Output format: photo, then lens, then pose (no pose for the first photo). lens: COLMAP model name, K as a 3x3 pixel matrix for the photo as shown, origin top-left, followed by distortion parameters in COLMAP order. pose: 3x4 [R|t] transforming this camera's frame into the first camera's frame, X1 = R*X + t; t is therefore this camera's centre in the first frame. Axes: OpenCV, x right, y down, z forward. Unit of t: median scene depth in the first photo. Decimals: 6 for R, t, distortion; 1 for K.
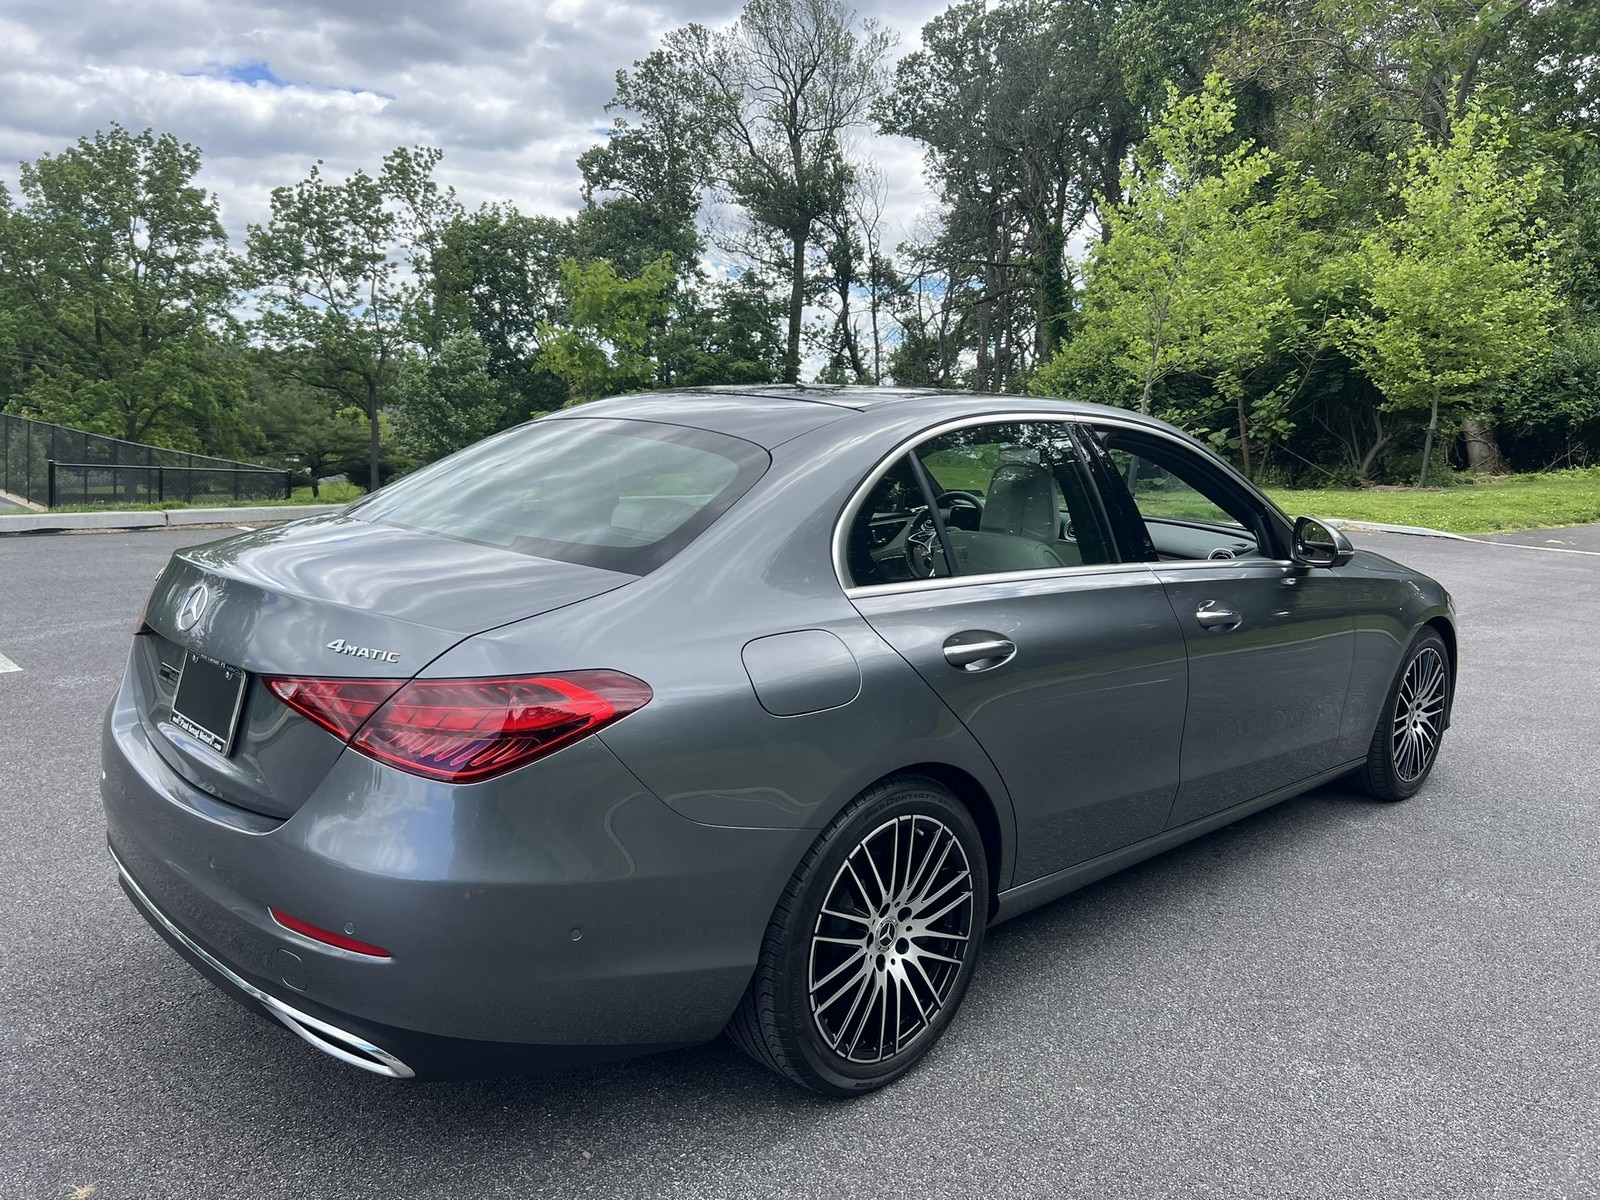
lens RADIAL K [[1207.2, 0, 800.0], [0, 1207.2, 600.0], [0, 0, 1]] dist [0.010702, -0.004254]
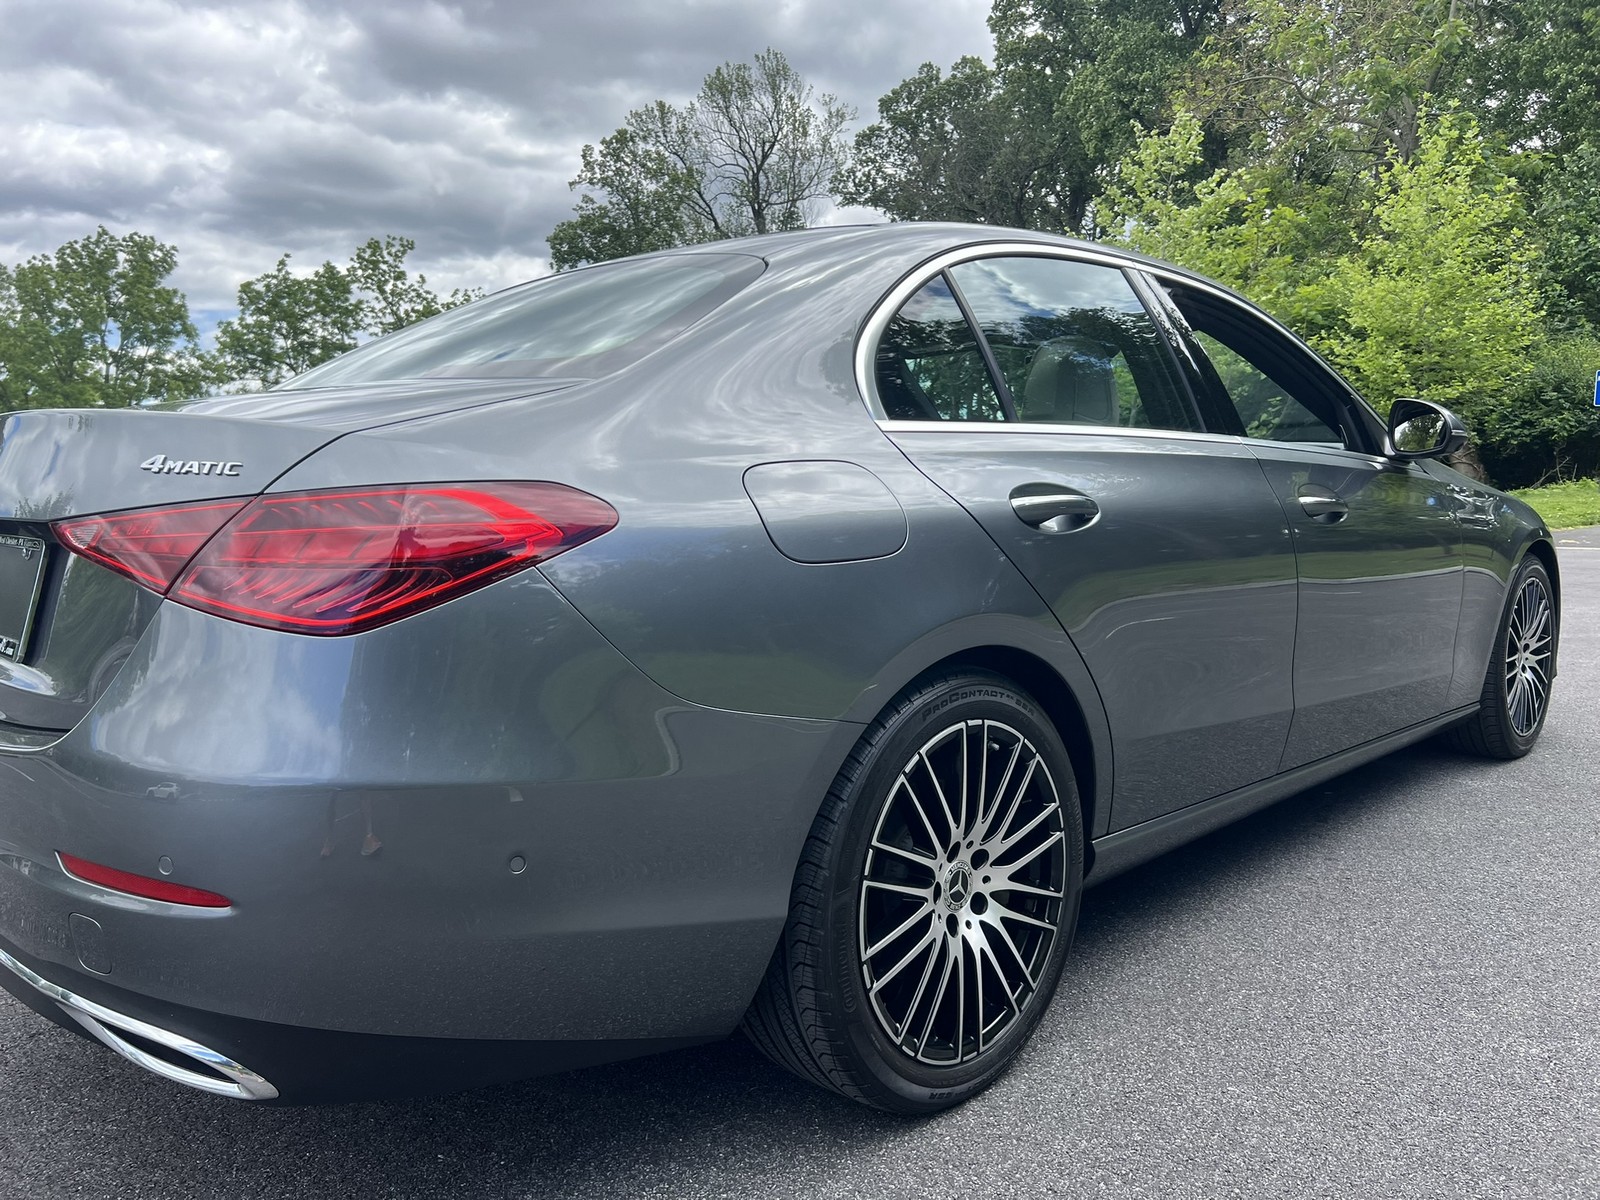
lens RADIAL K [[1203.1, 0, 796.0], [0, 1203.1, 613.6], [0, 0, 1]] dist [0.068280, -0.107245]
pose [[0.998718, -0.049514, 0.010529, -0.024770], [0.049935, 0.997765, -0.044411, 0.133369], [-0.008307, 0.044879, 0.998958, 0.249864]]
